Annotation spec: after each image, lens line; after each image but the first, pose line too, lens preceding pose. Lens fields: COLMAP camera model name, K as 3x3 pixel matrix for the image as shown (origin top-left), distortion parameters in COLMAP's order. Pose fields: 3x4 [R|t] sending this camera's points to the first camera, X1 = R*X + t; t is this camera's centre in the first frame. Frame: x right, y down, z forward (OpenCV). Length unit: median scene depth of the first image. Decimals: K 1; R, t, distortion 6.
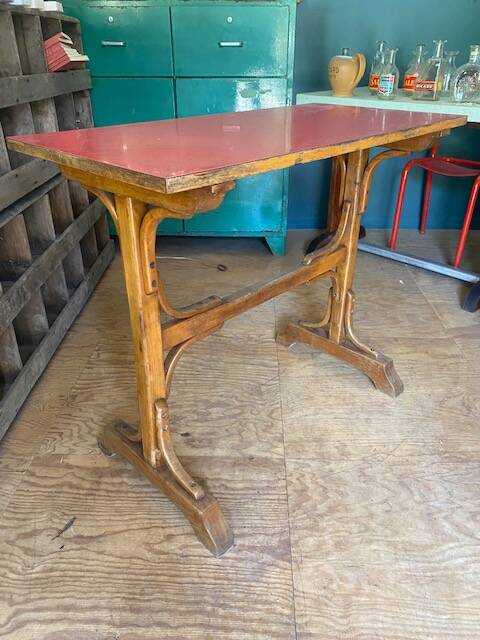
lens RADIAL K [[491.5, 0, 243.6], [0, 491.5, 316.5], [0, 0, 1]] dist [0.014095, -0.023194]
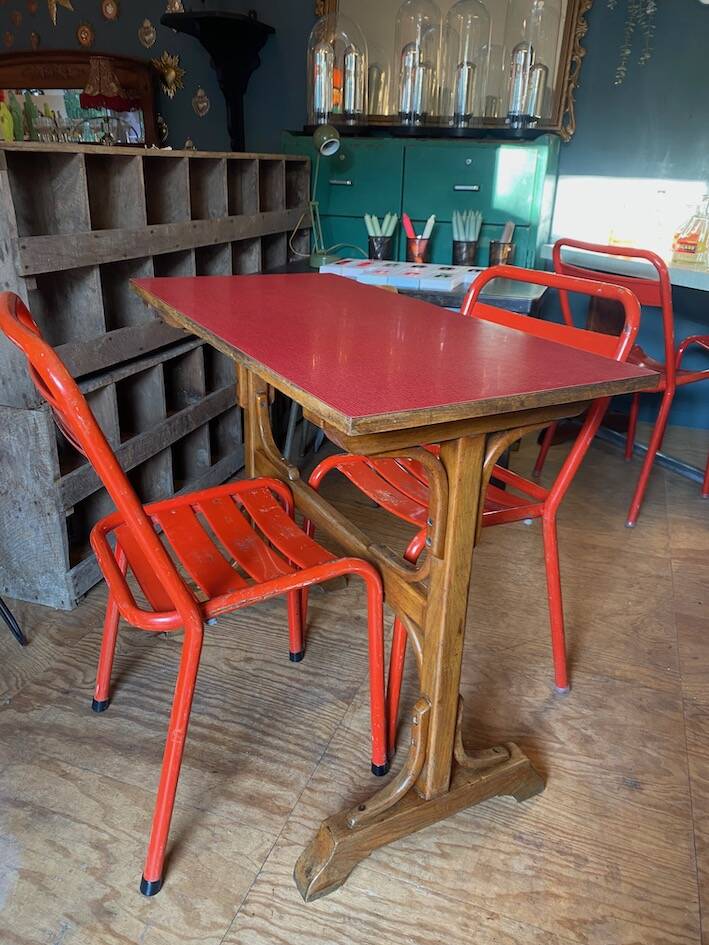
lens RADIAL K [[725.7, 0, 355.5], [0, 725.7, 459.9], [0, 0, 1]] dist [0.014095, -0.023194]
pose [[0.948152, 0.143770, -0.283438, 0.392439], [-0.173488, 0.981369, -0.082564, 0.113335], [0.266287, 0.127457, 0.955430, -0.405658]]
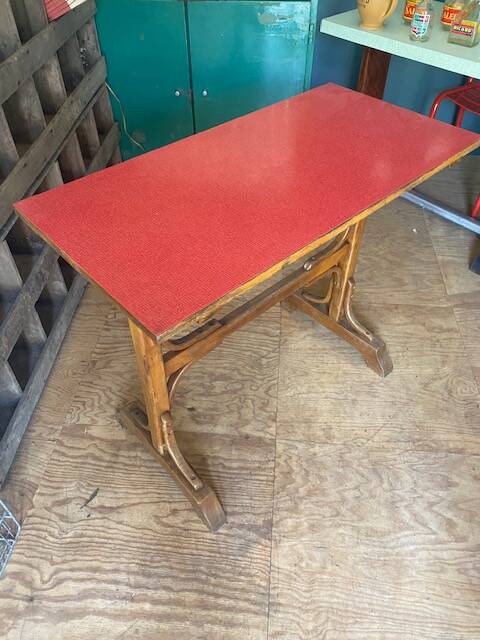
lens RADIAL K [[491.5, 0, 239.9], [0, 491.5, 311.1], [0, 0, 1]] dist [0.014095, -0.023194]
pose [[0.998001, 0.041573, -0.047602, 0.045225], [-0.026991, 0.961414, 0.273779, -0.338665], [0.057147, -0.271947, 0.960614, -0.031041]]
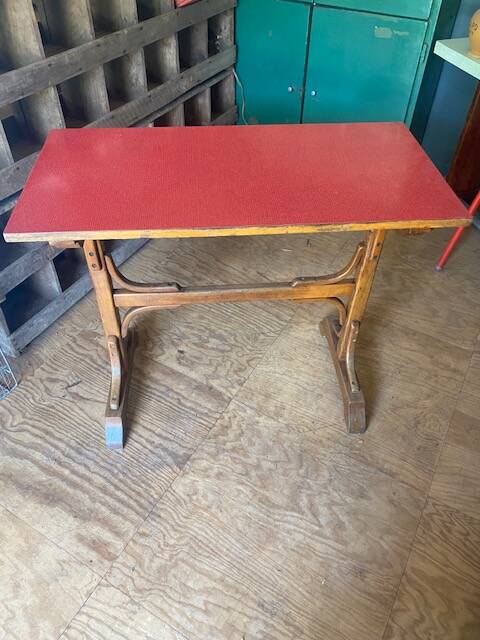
lens RADIAL K [[491.5, 0, 243.8], [0, 491.5, 312.3], [0, 0, 1]] dist [0.014095, -0.023194]
pose [[0.879417, 0.340298, -0.332901, 0.497114], [-0.238925, 0.920348, 0.309636, -0.350531], [0.411753, -0.192761, 0.890675, -0.092196]]
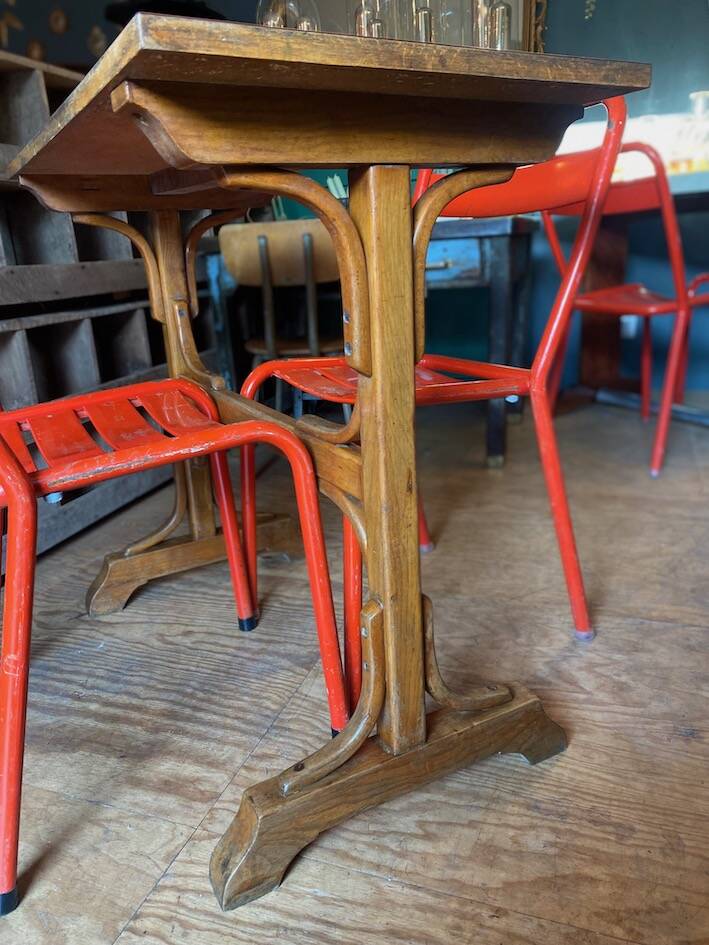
lens RADIAL K [[725.7, 0, 359.4], [0, 725.7, 470.4], [0, 0, 1]] dist [0.014095, -0.023194]
pose [[0.948062, 0.042298, -0.315261, 0.446561], [-0.096425, 0.982700, -0.158125, 0.313632], [0.303119, 0.180311, 0.935739, -0.089609]]
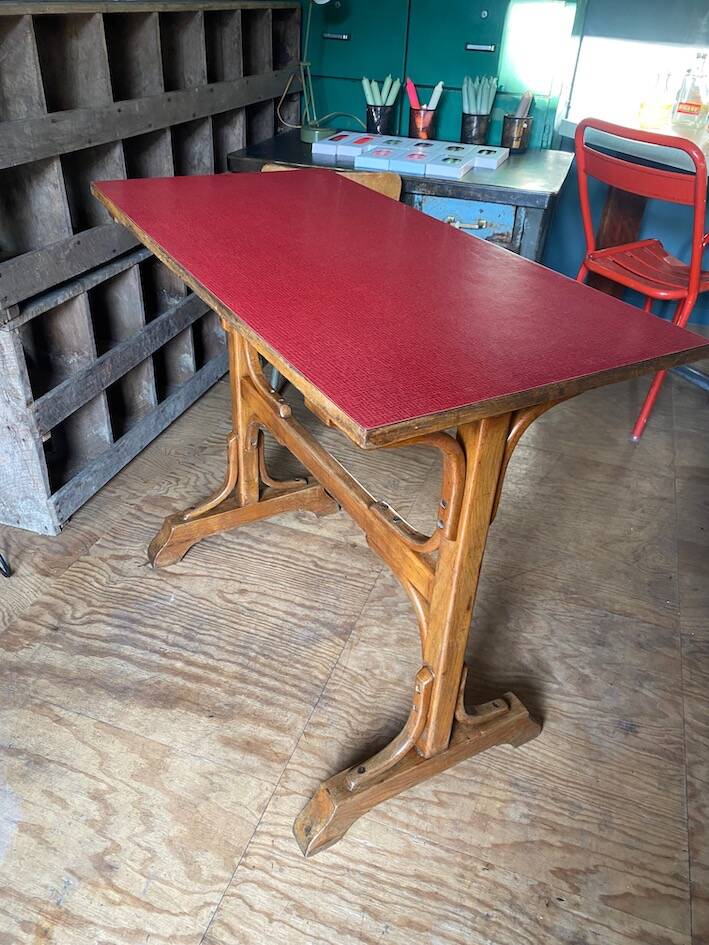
lens RADIAL K [[725.7, 0, 356.9], [0, 725.7, 471.3], [0, 0, 1]] dist [0.014095, -0.023194]
pose [[0.951293, 0.205634, -0.229688, 0.328131], [-0.184022, 0.976510, 0.112088, -0.001022], [0.247342, -0.064361, 0.966788, -0.325899]]
